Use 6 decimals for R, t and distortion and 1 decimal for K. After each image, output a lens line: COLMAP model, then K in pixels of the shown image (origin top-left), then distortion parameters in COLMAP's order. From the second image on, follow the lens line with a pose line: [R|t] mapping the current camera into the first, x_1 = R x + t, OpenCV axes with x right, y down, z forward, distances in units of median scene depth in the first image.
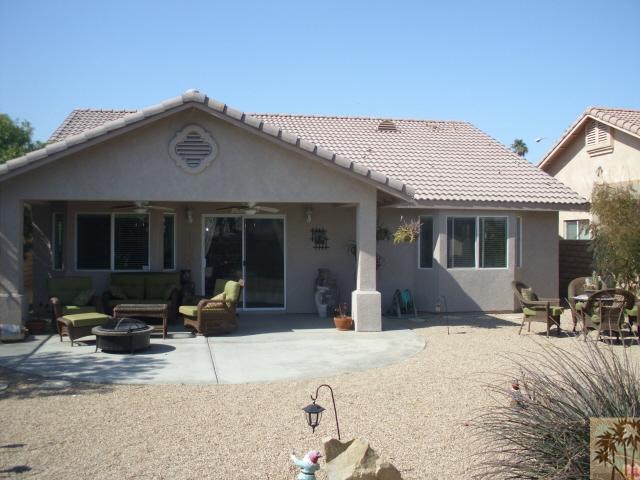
lens RADIAL K [[664.3, 0, 320.0], [0, 664.3, 240.0], [0, 0, 1]] dist [-0.199093, 0.188762]
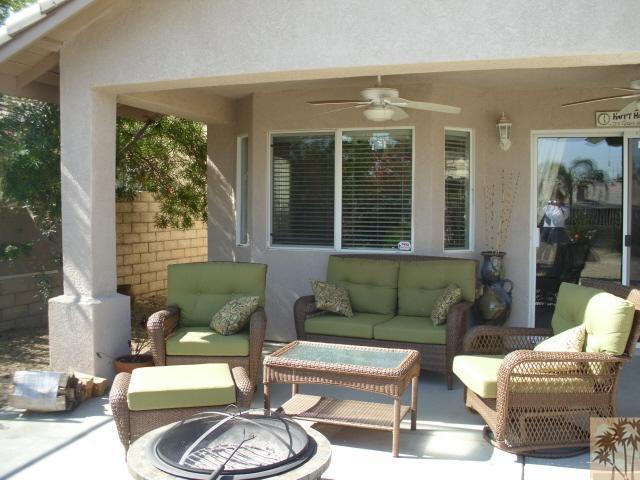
lens RADIAL K [[664.3, 0, 320.0], [0, 664.3, 240.0], [0, 0, 1]] dist [-0.199093, 0.188762]
pose [[0.870503, 0.025043, -0.491526, -0.089976], [-0.004721, 0.999084, 0.042541, 0.019173], [0.492140, -0.034711, 0.869824, 0.576197]]
